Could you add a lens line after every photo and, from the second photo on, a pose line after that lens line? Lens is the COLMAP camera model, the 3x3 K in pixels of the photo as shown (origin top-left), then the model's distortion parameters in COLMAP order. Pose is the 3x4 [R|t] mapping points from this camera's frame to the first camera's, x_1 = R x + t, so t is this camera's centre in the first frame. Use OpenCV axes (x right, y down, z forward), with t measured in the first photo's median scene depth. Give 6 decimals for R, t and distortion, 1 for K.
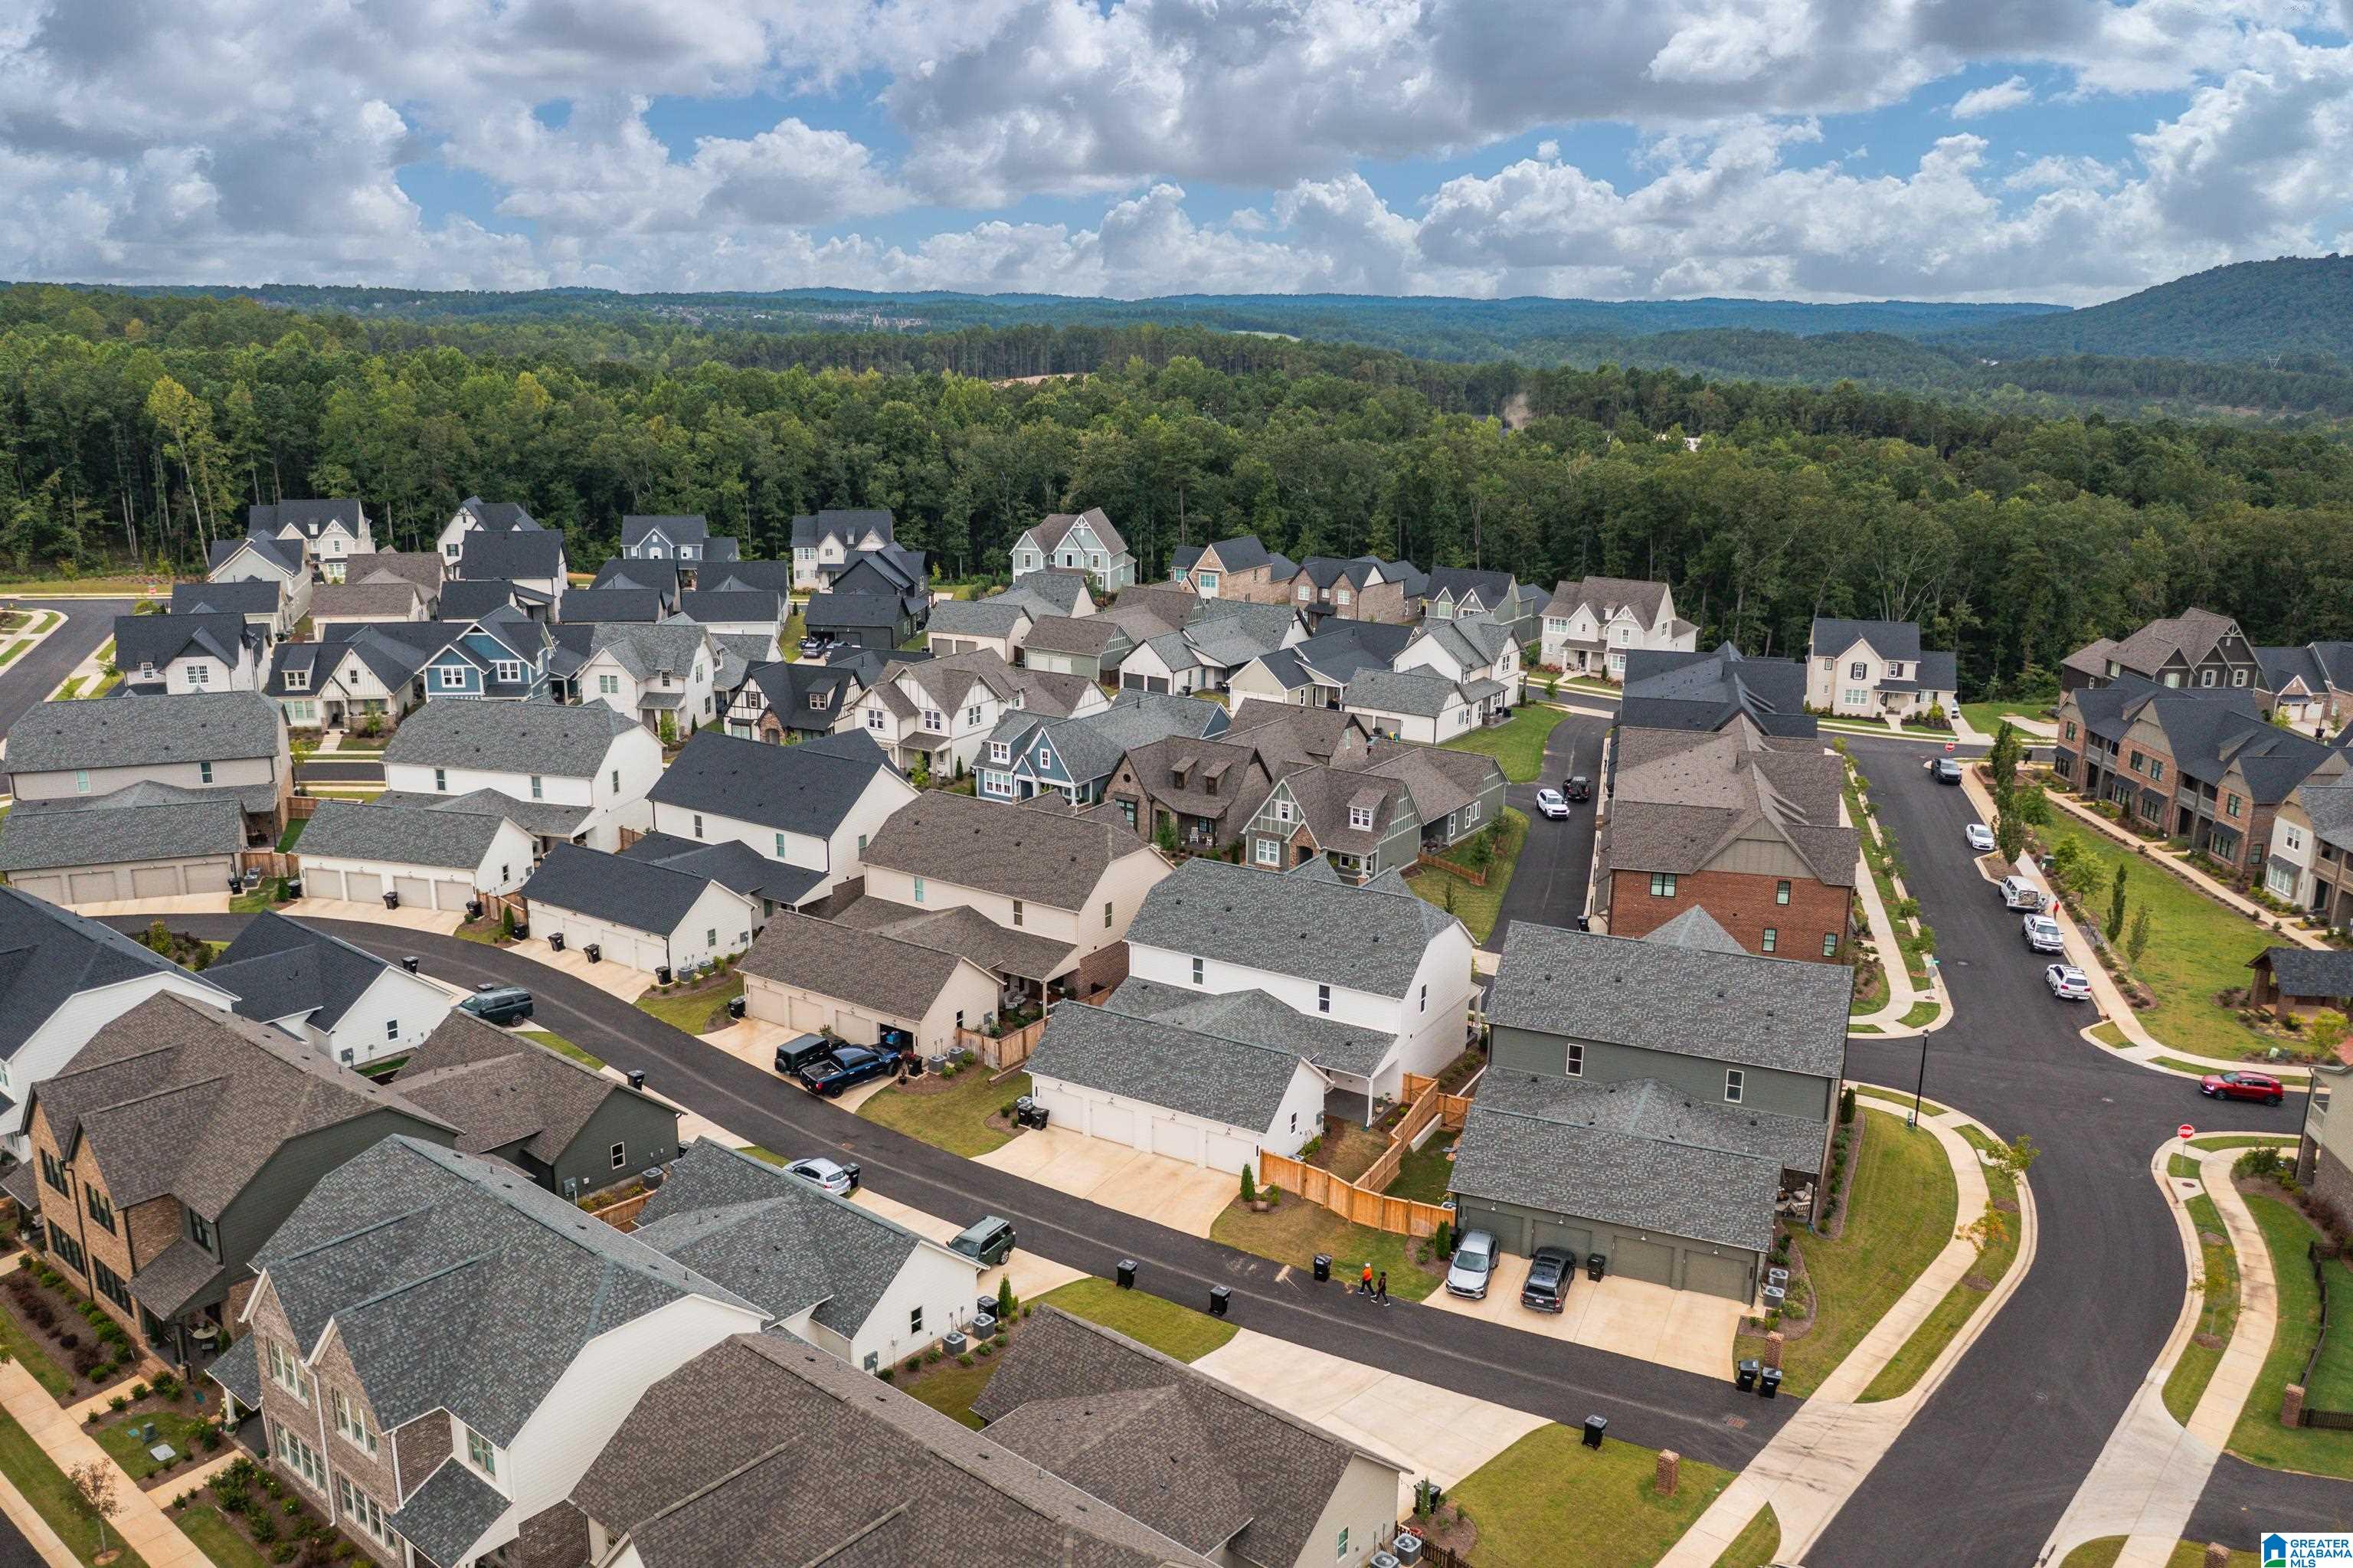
lens RADIAL K [[1852.6, 0, 1176.5], [0, 1852.6, 784.0], [0, 0, 1]] dist [-0.016133, -0.008468]
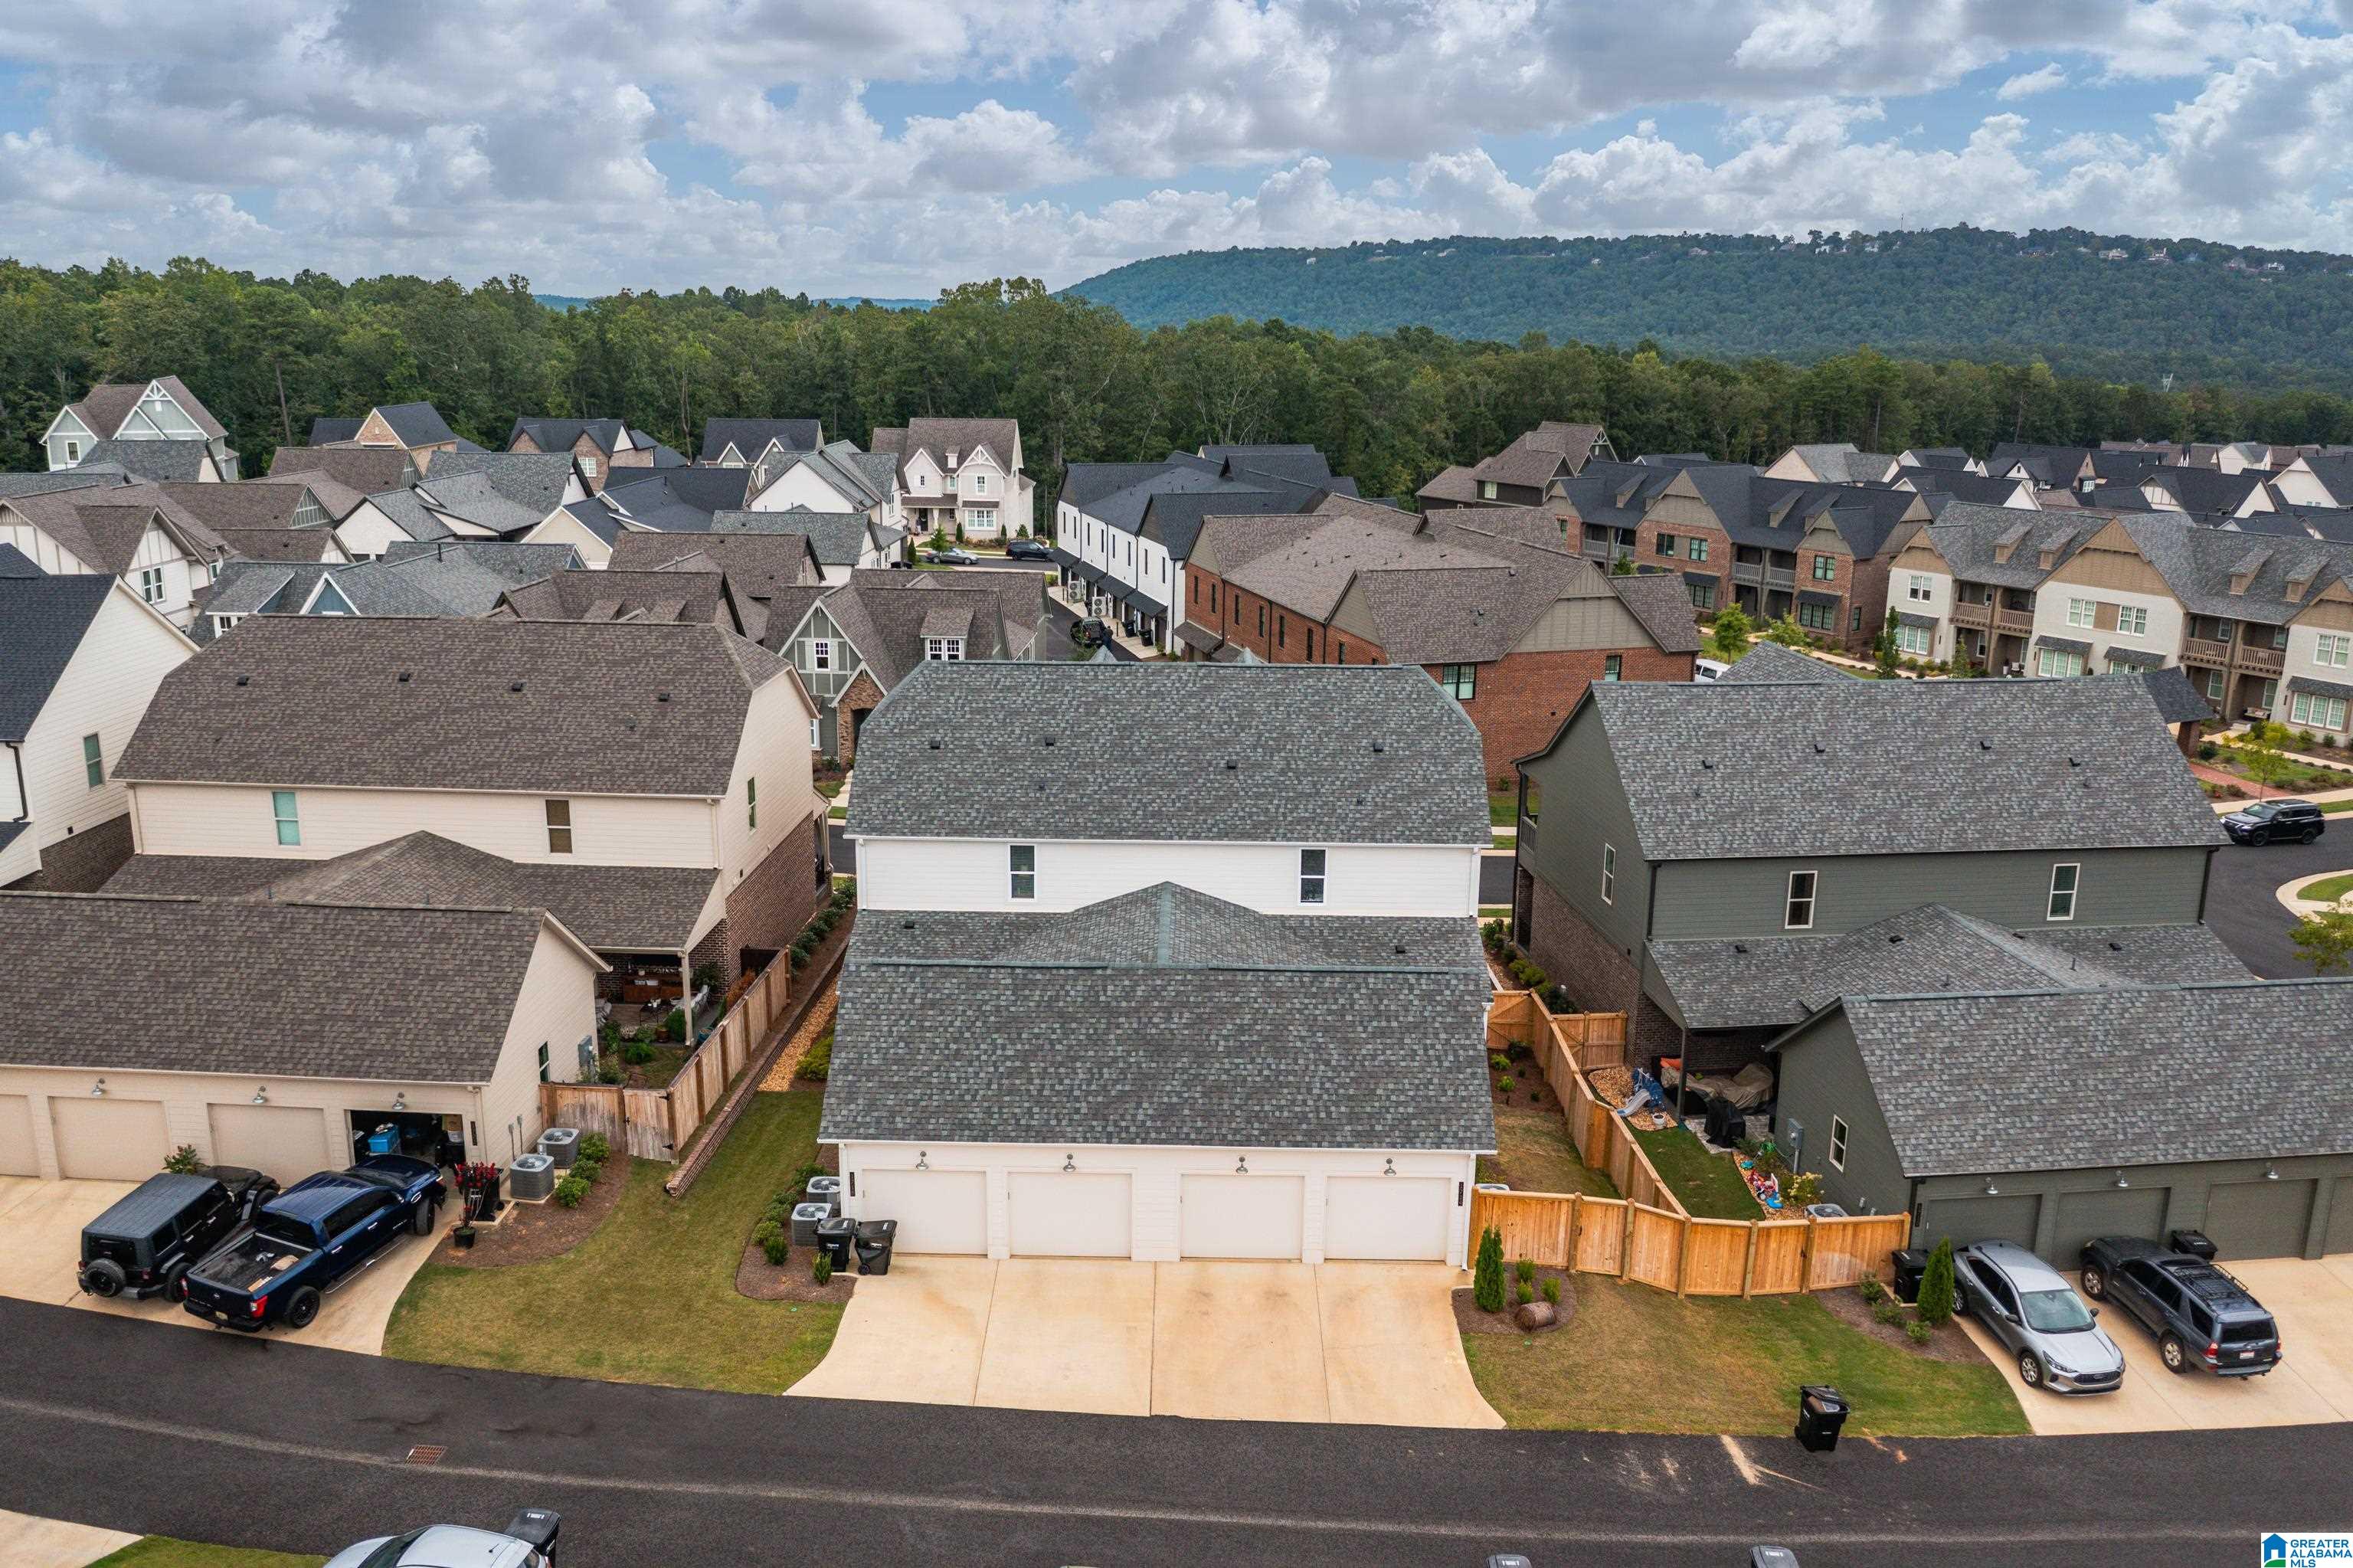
lens RADIAL K [[1852.6, 0, 1176.5], [0, 1852.6, 784.0], [0, 0, 1]] dist [-0.016133, -0.008468]
pose [[0.862777, -0.123627, 0.490236, -0.163816], [0.123972, 0.991772, 0.031923, 0.058715], [-0.490149, 0.033234, 0.871005, 0.481485]]
